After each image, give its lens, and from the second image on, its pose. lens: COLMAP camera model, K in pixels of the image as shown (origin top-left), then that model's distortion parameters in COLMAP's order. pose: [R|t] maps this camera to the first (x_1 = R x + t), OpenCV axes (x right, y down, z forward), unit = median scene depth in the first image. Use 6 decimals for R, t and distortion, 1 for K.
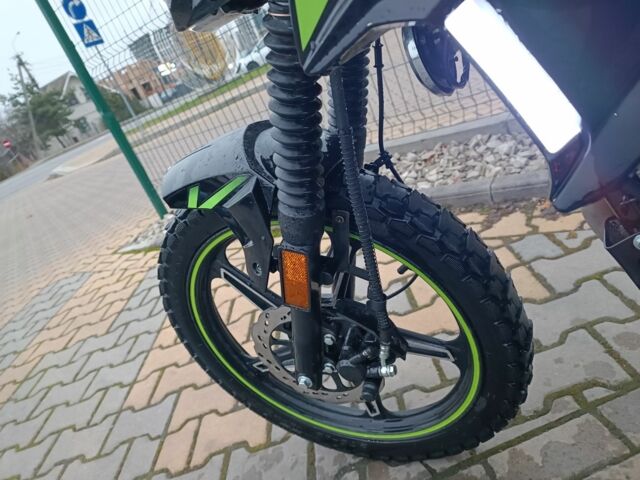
lens RADIAL K [[464.0, 0, 321.0], [0, 464.0, 239.1], [0, 0, 1]] dist [0.021968, -0.006959]
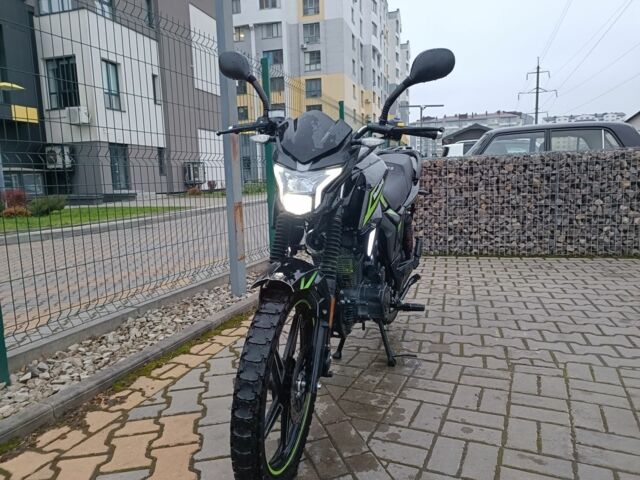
lens RADIAL K [[464.0, 0, 320.6], [0, 464.0, 239.2], [0, 0, 1]] dist [0.021968, -0.006959]
pose [[-0.138290, 0.239241, 0.961062, -1.793876], [0.492798, 0.858353, -0.142763, 0.054656], [-0.859085, 0.453866, -0.236599, 1.073026]]
